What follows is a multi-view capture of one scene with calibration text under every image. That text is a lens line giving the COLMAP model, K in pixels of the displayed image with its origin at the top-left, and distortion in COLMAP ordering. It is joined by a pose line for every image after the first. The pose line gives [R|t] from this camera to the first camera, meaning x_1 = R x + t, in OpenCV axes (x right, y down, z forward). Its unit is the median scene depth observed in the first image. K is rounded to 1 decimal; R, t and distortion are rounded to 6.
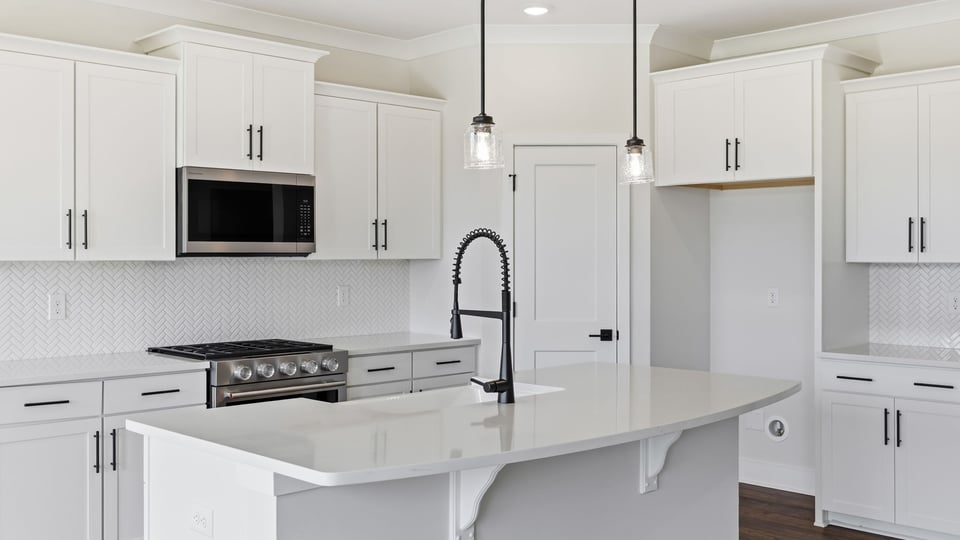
lens RADIAL K [[985.2, 0, 480.0], [0, 985.2, 270.0], [0, 0, 1]] dist [-0.011961, 0.001276]
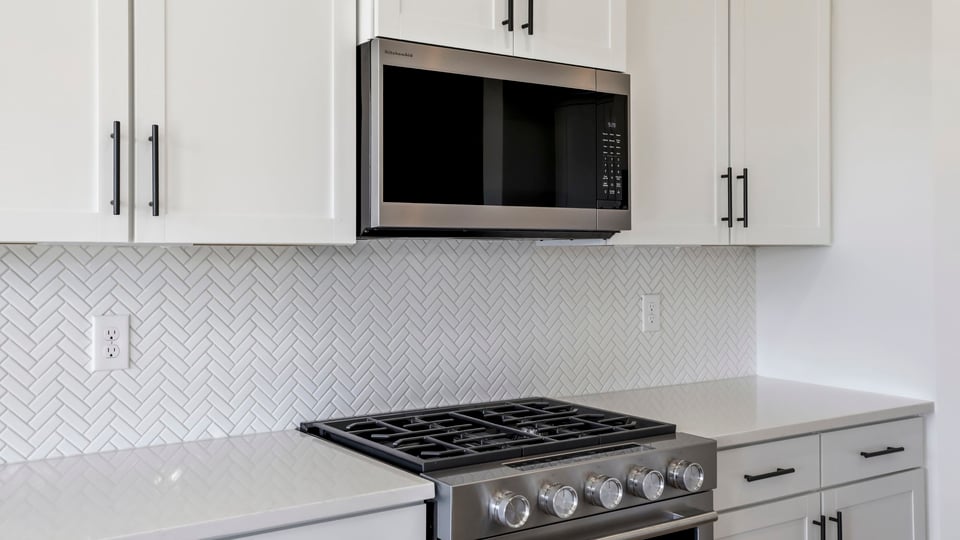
lens RADIAL K [[960.0, 0, 484.7], [0, 960.0, 265.8], [0, 0, 1]] dist [0.015510, 0.006507]
pose [[0.987770, 0.005350, -0.155824, -0.173042], [-0.004607, 0.999976, 0.005134, -0.002194], [0.155847, -0.004354, 0.987772, 0.544084]]
